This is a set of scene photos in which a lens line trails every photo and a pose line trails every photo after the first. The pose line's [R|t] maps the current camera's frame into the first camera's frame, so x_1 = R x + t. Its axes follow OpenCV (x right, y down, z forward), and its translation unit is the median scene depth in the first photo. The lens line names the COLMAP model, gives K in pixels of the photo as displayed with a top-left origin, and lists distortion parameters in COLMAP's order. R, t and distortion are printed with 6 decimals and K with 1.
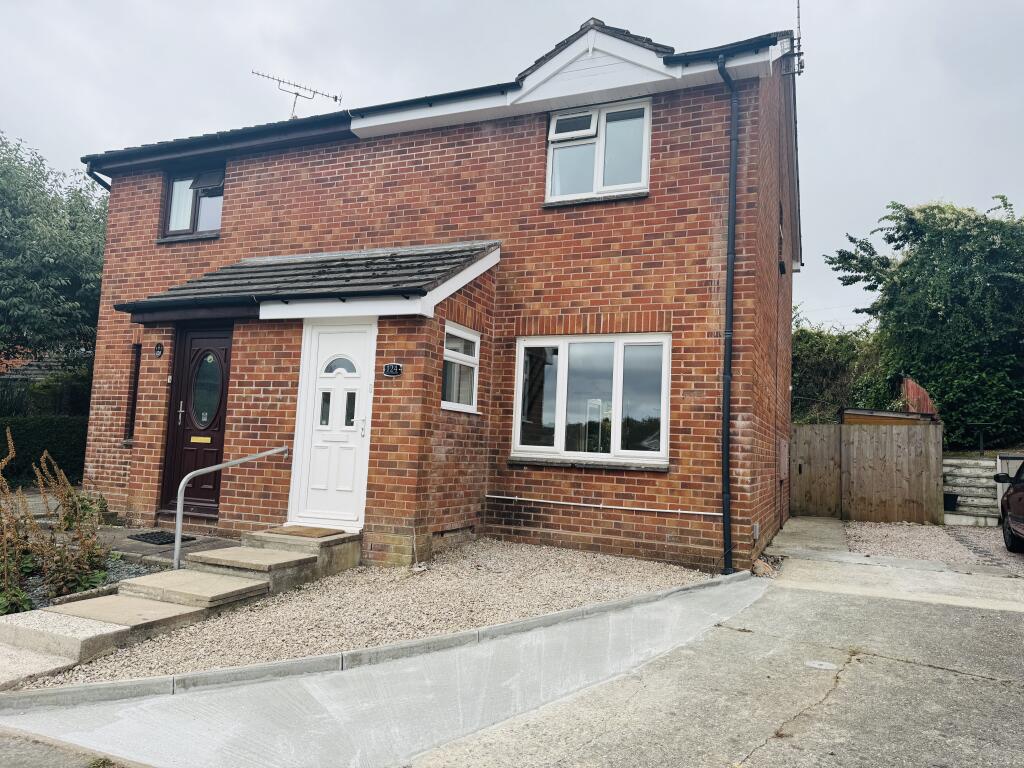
lens RADIAL K [[712.4, 0, 512.0], [0, 712.4, 384.0], [0, 0, 1]] dist [-0.000046, -0.000105]
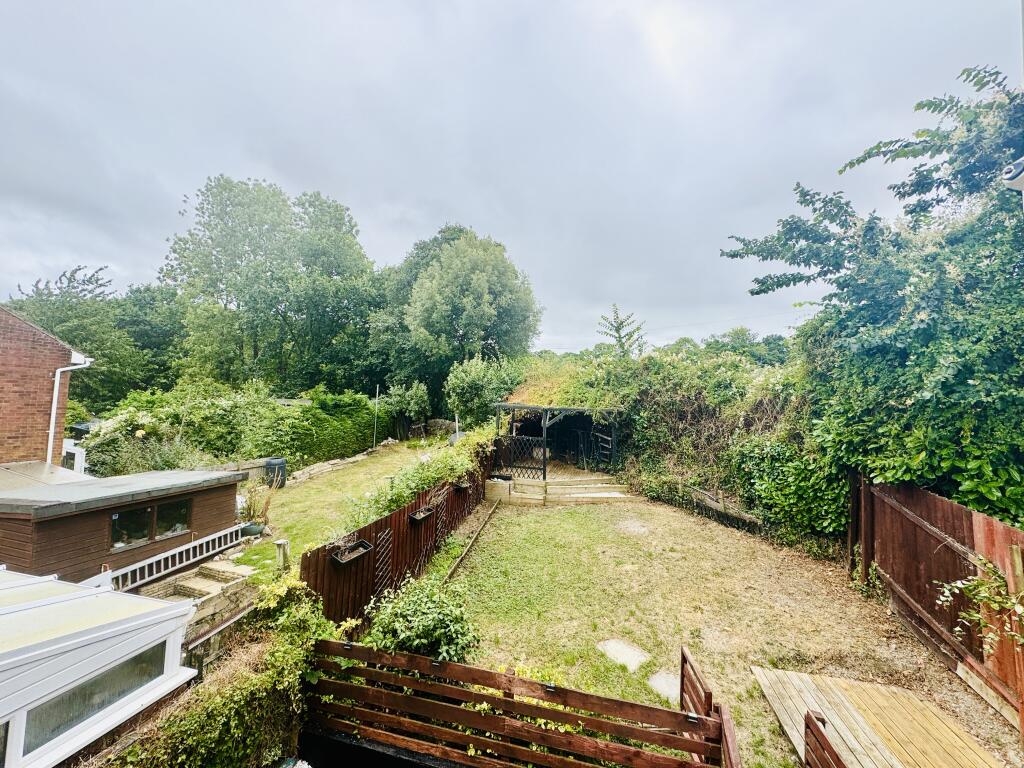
lens RADIAL K [[407.9, 0, 512.0], [0, 407.9, 384.0], [0, 0, 1]] dist [0.001345, 0.000364]
pose [[0.985246, 0.003528, 0.171106, 0.214005], [-0.010170, 0.999228, 0.037957, -0.076982], [-0.170840, -0.039137, 0.984521, 0.707946]]
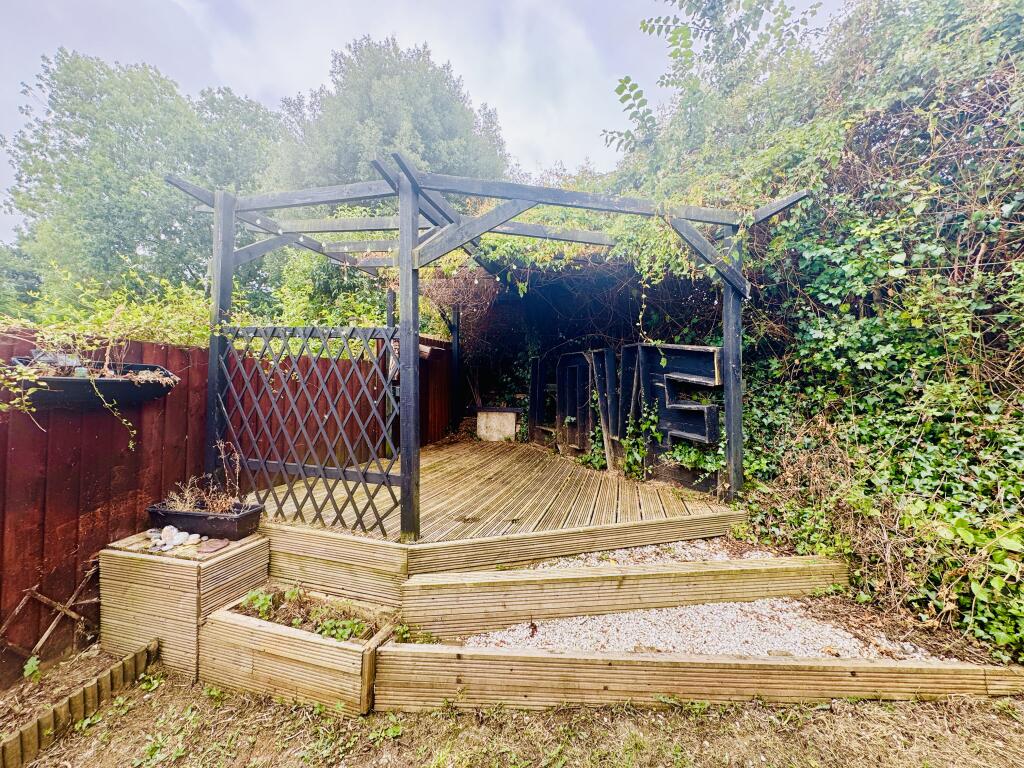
lens RADIAL K [[407.9, 0, 512.0], [0, 407.9, 384.0], [0, 0, 1]] dist [0.001345, 0.000364]
pose [[0.990358, -0.014930, 0.137726, 0.375953], [0.004739, 0.997245, 0.074029, 0.031753], [-0.138452, -0.072663, 0.987700, 1.159381]]
